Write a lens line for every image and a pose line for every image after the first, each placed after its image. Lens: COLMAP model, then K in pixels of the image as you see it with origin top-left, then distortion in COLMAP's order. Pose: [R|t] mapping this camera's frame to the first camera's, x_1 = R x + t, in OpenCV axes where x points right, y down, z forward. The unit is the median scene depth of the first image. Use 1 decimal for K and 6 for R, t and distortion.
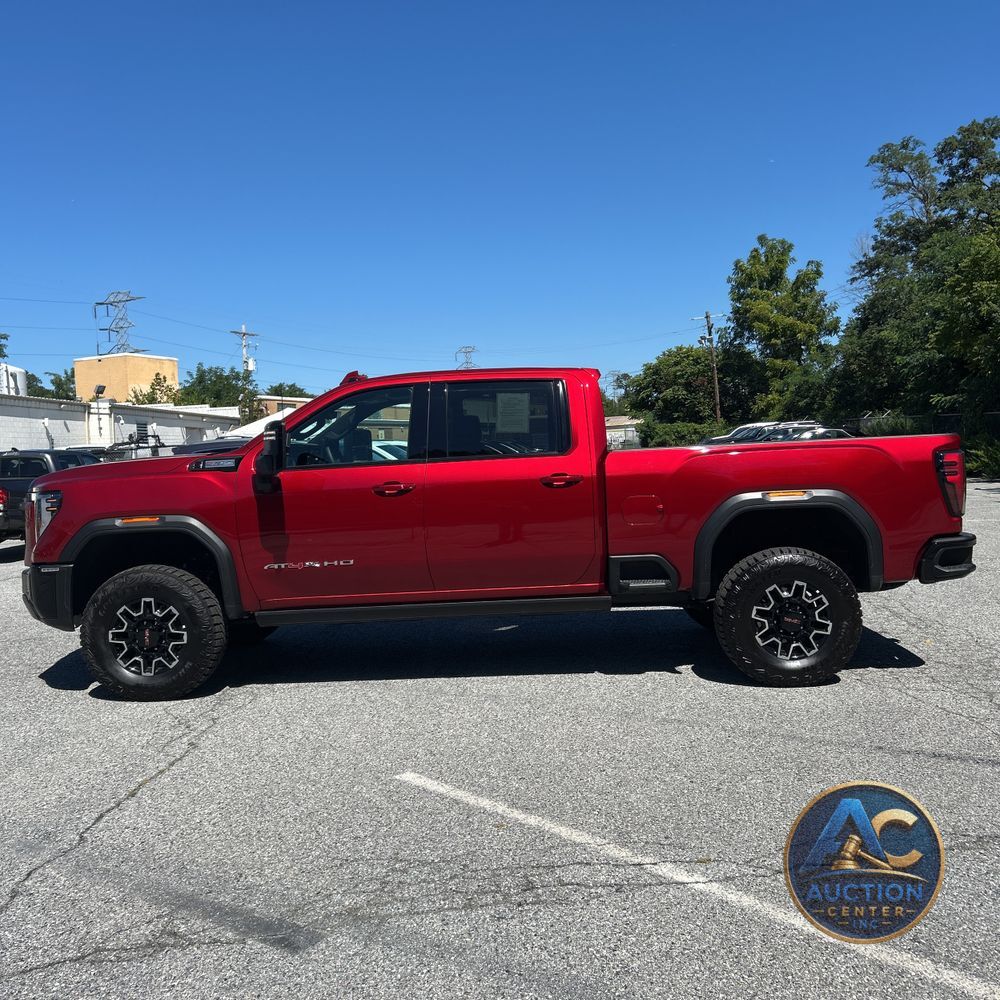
lens RADIAL K [[1076.7, 0, 488.8], [0, 1076.7, 498.5], [0, 0, 1]] dist [0.004410, -0.015598]
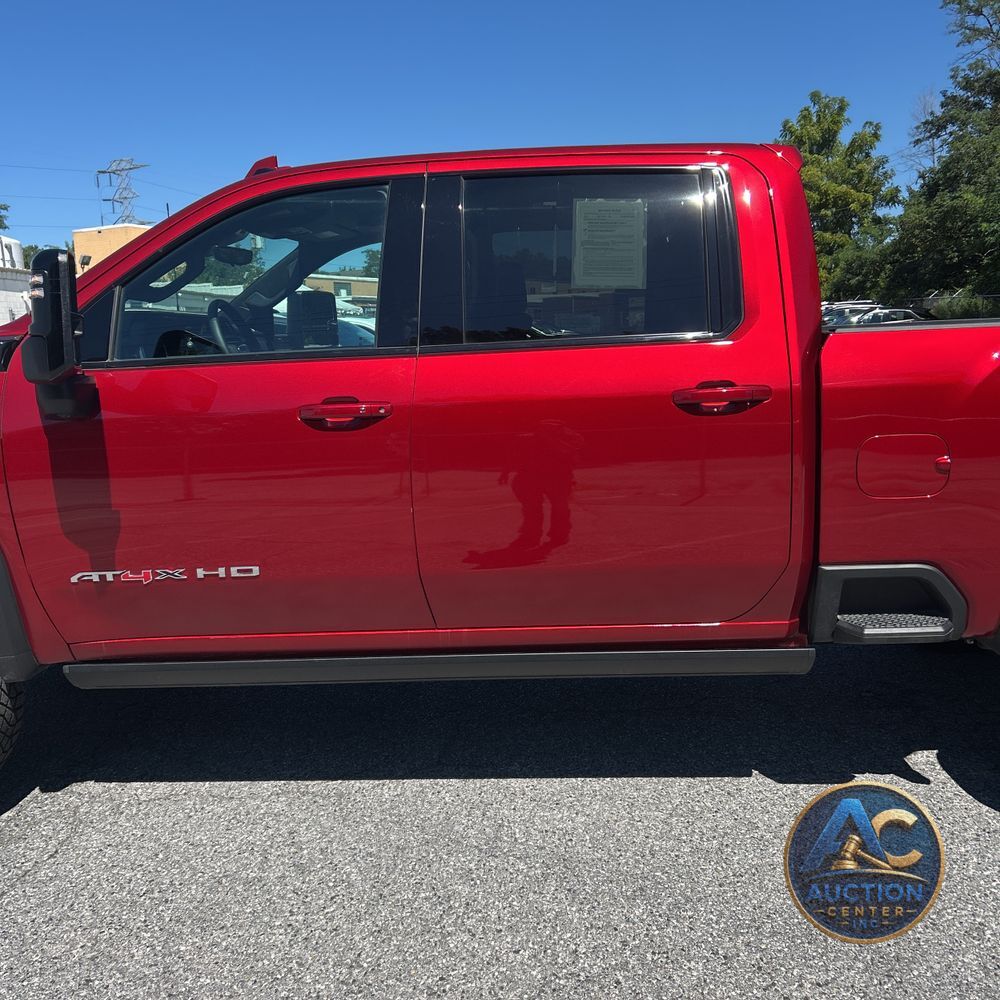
lens RADIAL K [[1043.8, 0, 499.7], [0, 1043.8, 504.6], [0, 0, 1]] dist [0.012474, -0.003636]
pose [[0.999951, 0.008427, -0.005127, -0.003551], [-0.007755, 0.992813, 0.119428, -0.004046], [0.006097, -0.119383, 0.992830, 0.096255]]
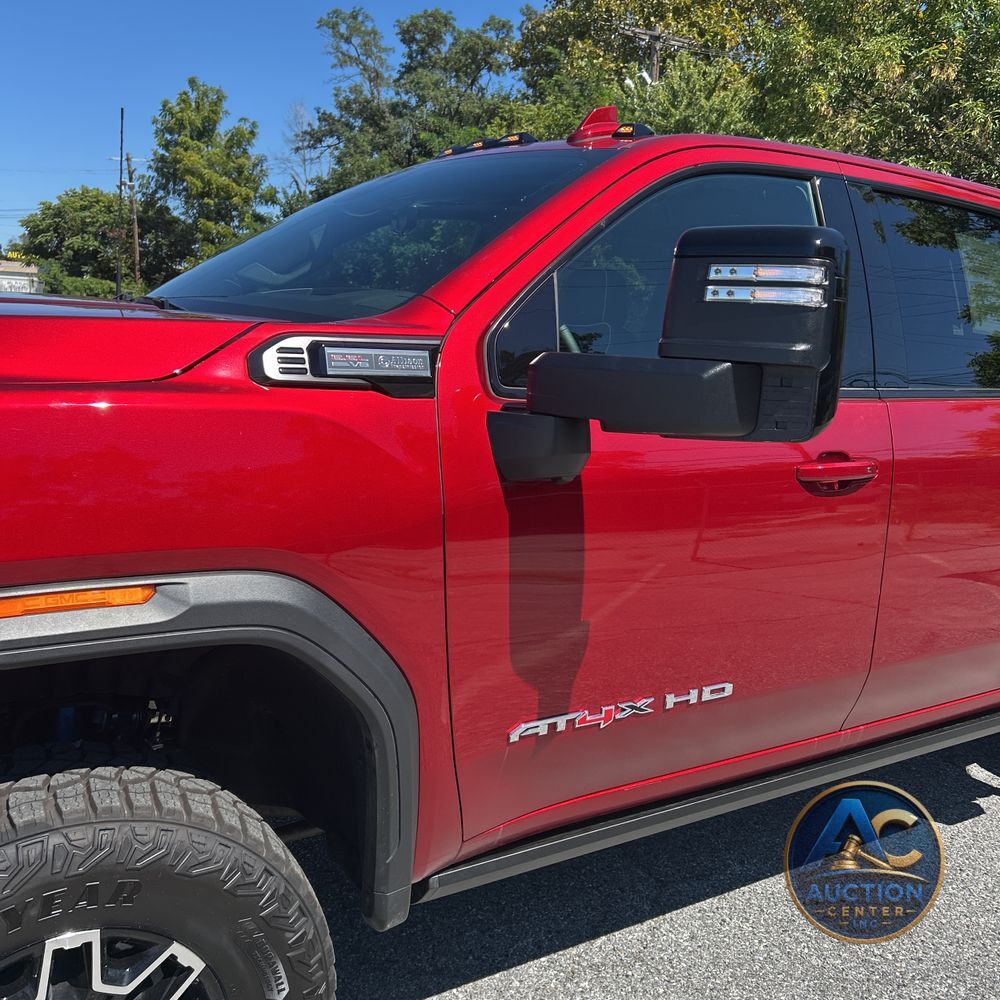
lens RADIAL K [[1032.6, 0, 500.1], [0, 1032.6, 487.9], [0, 0, 1]] dist [0.031590, -0.044103]
pose [[0.802003, 0.000400, 0.597320, -0.065499], [-0.070514, 0.993071, 0.094012, -0.005060], [-0.593144, -0.117517, 0.796474, 0.136146]]
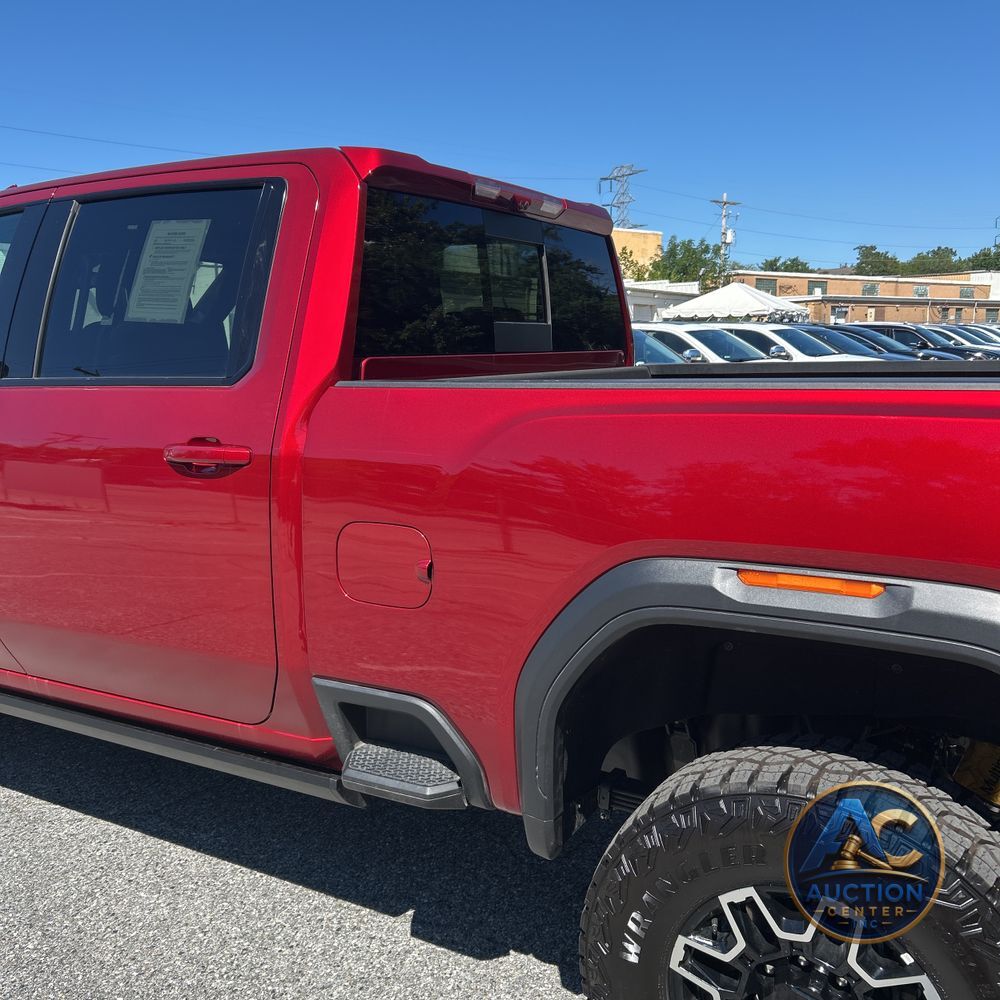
lens RADIAL K [[1042.2, 0, 468.6], [0, 1042.2, 499.9], [0, 0, 1]] dist [0.012336, 0.006319]
pose [[0.872229, 0.095621, -0.479659, 0.054446], [-0.037847, 0.990958, 0.128727, -0.008771], [0.487631, -0.094126, 0.867961, 0.124512]]
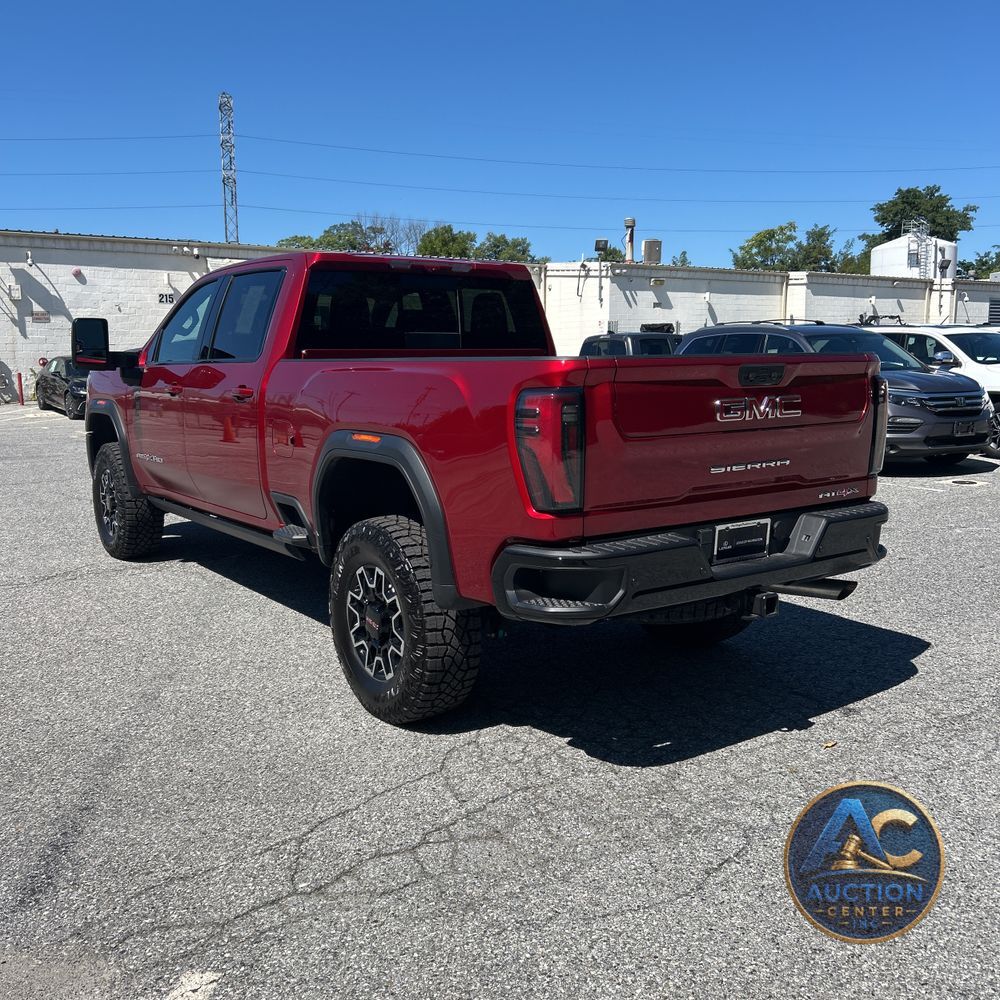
lens RADIAL K [[1043.8, 0, 499.7], [0, 1043.8, 504.6], [0, 0, 1]] dist [0.012474, -0.003636]
pose [[0.614358, 0.149461, -0.774743, 0.139831], [-0.050853, 0.987354, 0.150152, -0.010551], [0.787387, -0.052849, 0.614189, 0.112038]]
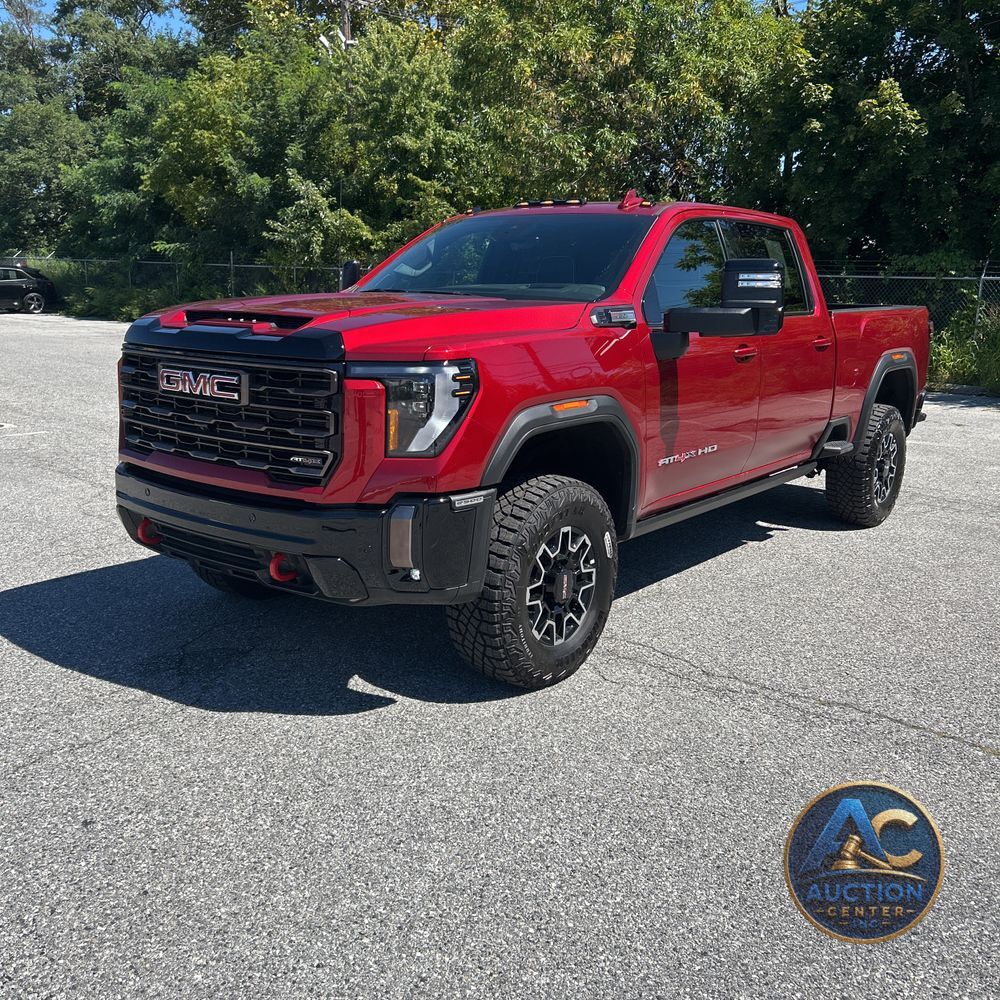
lens RADIAL K [[1043.8, 0, 499.7], [0, 1043.8, 504.6], [0, 0, 1]] dist [0.012474, -0.003636]
pose [[0.572936, -0.119821, 0.810794, -0.146955], [-0.006942, 0.988511, 0.150989, -0.002556], [-0.819571, -0.092135, 0.565522, 0.118703]]
